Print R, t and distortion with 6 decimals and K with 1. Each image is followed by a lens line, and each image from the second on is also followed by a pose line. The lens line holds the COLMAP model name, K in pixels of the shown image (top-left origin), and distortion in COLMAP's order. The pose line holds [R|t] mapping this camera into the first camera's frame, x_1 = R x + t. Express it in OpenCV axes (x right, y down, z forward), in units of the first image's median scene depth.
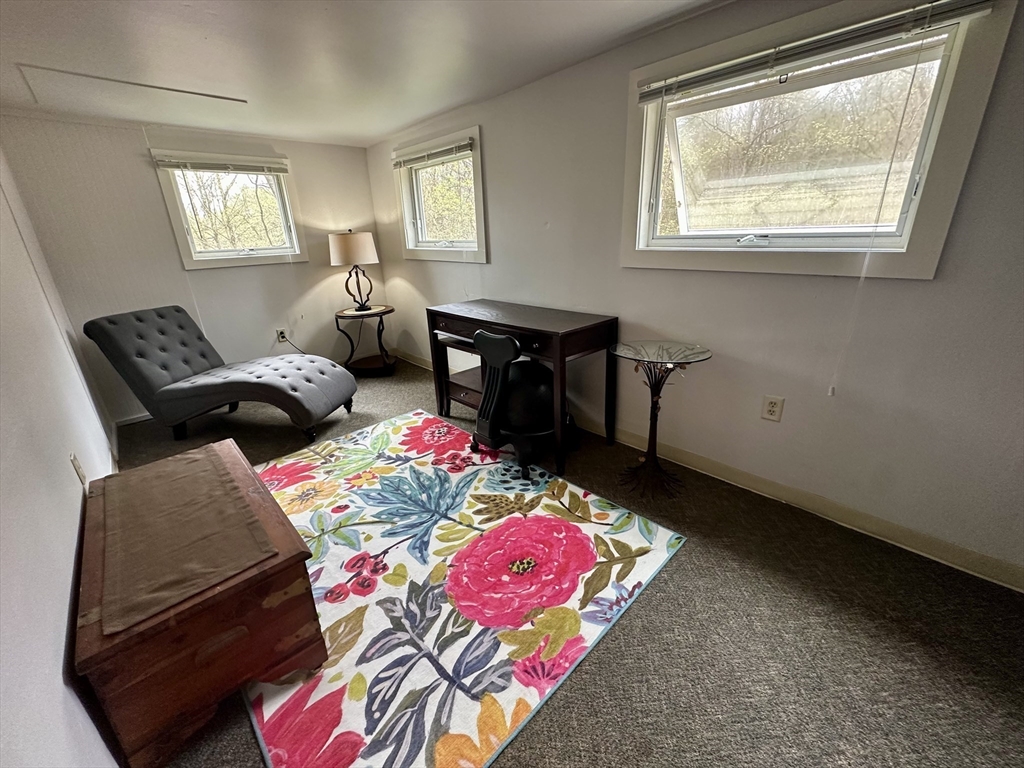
lens RADIAL K [[409.4, 0, 510.3], [0, 409.4, 381.9], [0, 0, 1]] dist [-0.002258, 0.000004]
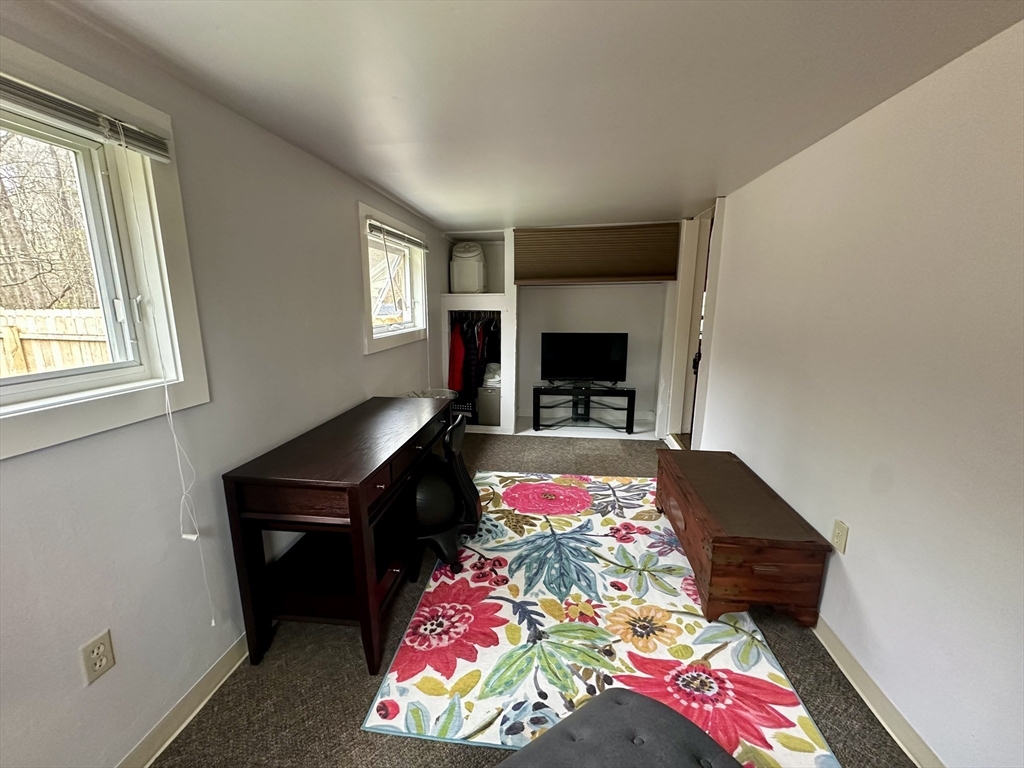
lens RADIAL K [[409.4, 0, 509.3], [0, 409.4, 383.8], [0, 0, 1]] dist [-0.002258, 0.000004]
pose [[-0.638666, -0.126392, 0.759033, -0.952278], [0.278709, 0.881443, 0.381287, -0.594553], [-0.717236, 0.455064, -0.527721, 1.508967]]
